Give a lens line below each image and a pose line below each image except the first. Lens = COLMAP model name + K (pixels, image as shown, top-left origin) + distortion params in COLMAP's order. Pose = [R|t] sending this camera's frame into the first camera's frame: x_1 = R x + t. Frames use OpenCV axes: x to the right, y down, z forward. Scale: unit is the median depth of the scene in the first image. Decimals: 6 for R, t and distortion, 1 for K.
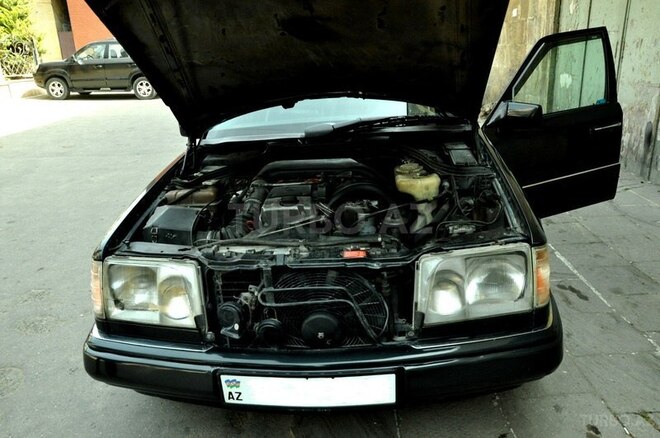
lens RADIAL K [[518.8, 0, 330.0], [0, 518.8, 219.0], [0, 0, 1]] dist [-0.143162, 0.132900]
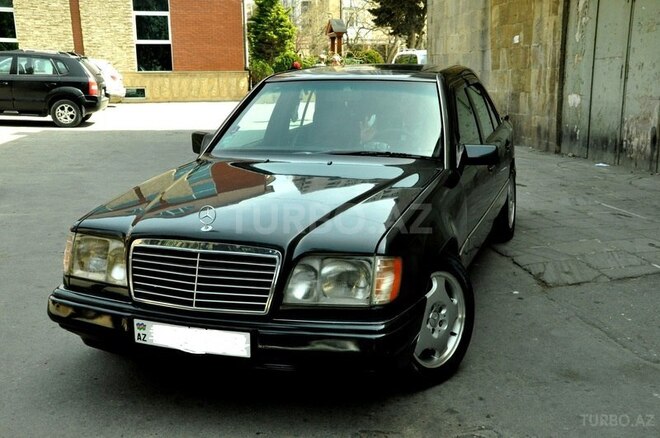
lens RADIAL K [[745.1, 0, 330.0], [0, 745.1, 219.0], [0, 0, 1]] dist [0.007854, 0.404577]
pose [[0.984662, -0.015176, 0.173810, -0.491090], [0.038218, 0.990776, -0.130006, 0.248479], [-0.170234, 0.134655, 0.976160, -0.684418]]
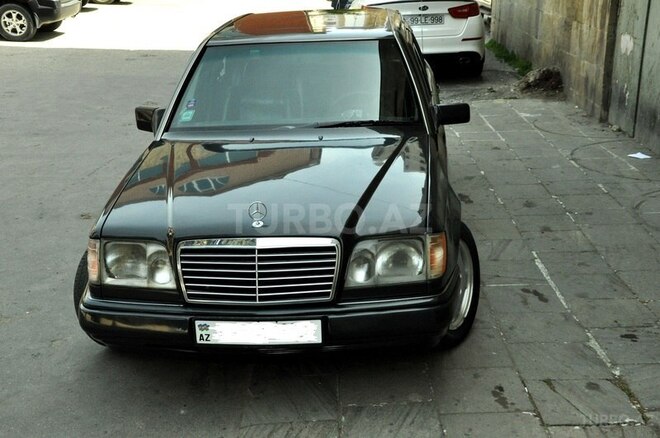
lens RADIAL K [[913.6, 0, 330.1], [0, 913.6, 201.9], [0, 0, 1]] dist [-0.027778, 1.428984]
pose [[0.999846, 0.015701, 0.007829, 0.038047], [-0.015333, 0.998864, -0.045124, 0.028856], [-0.008529, 0.044997, 0.998951, -0.452749]]
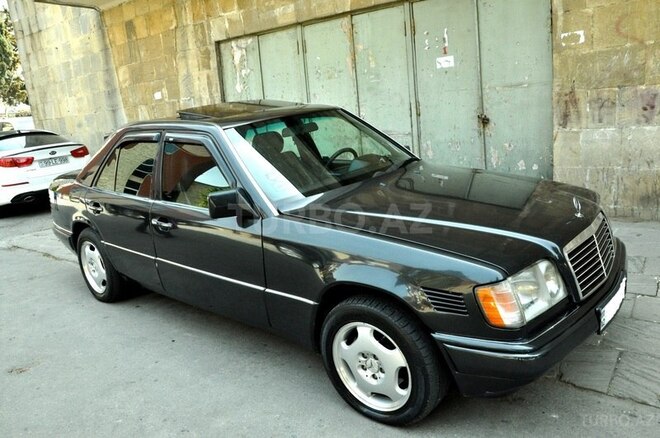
lens RADIAL K [[518.8, 0, 330.0], [0, 518.8, 219.0], [0, 0, 1]] dist [-0.143162, 0.132900]
pose [[0.593949, -0.192071, 0.781238, -0.535548], [0.318287, 0.947952, -0.008925, -0.054330], [-0.738862, 0.253959, 0.624169, 0.192578]]
